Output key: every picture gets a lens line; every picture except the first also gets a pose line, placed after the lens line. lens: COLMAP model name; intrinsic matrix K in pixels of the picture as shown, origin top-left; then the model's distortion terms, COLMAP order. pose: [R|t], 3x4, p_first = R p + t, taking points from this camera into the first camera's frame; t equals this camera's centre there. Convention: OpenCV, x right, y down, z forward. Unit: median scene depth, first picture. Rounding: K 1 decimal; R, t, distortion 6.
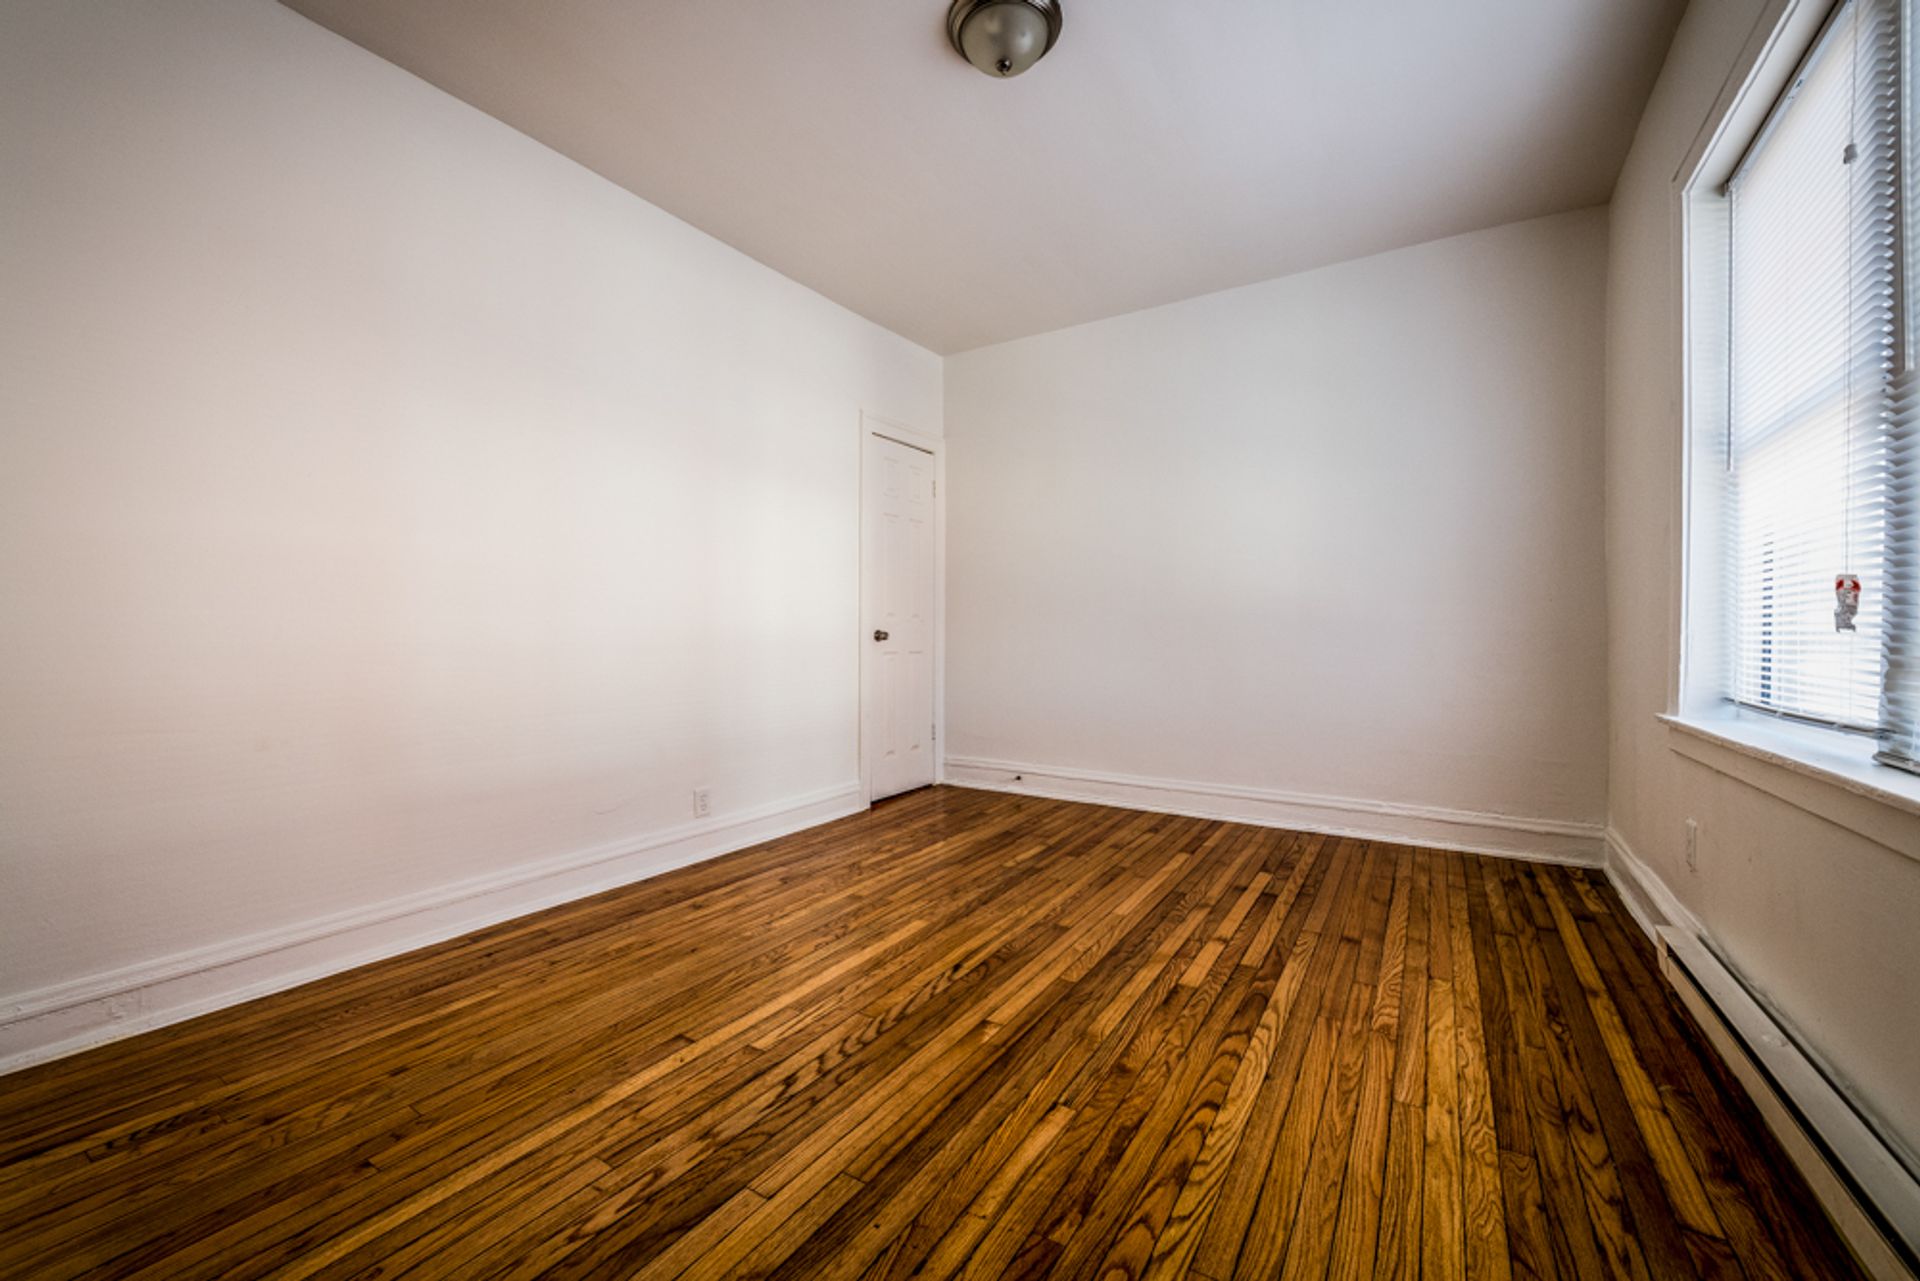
lens RADIAL K [[758.9, 0, 948.5], [0, 758.9, 641.8], [0, 0, 1]] dist [0.000272, -0.004503]
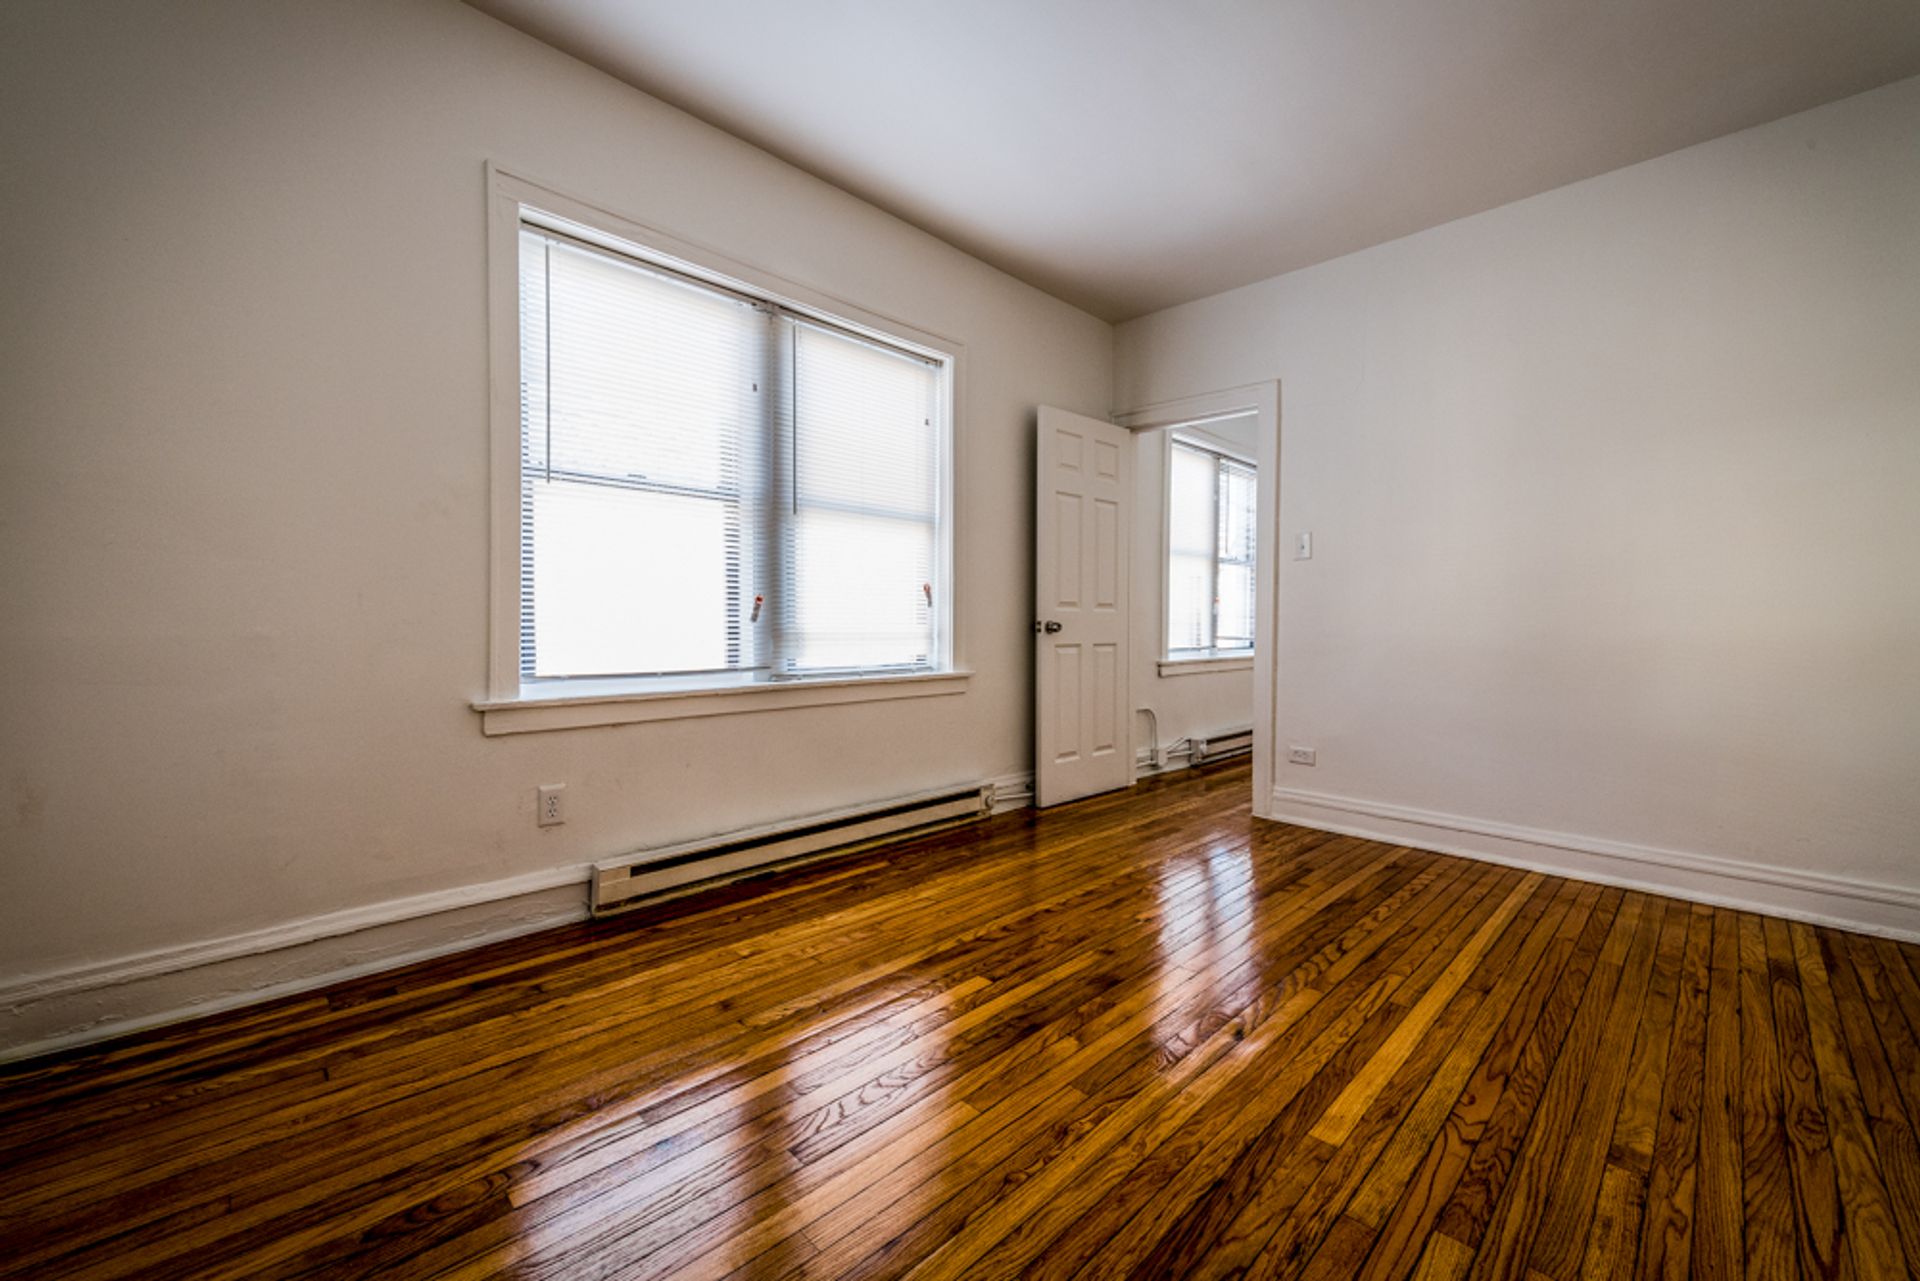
lens RADIAL K [[758.9, 0, 948.5], [0, 758.9, 641.8], [0, 0, 1]] dist [0.000272, -0.004503]
pose [[-0.974175, -0.010623, 0.225543, 0.151827], [-0.004076, 0.999557, 0.029474, -0.017018], [-0.225756, 0.027794, -0.973787, 2.081084]]
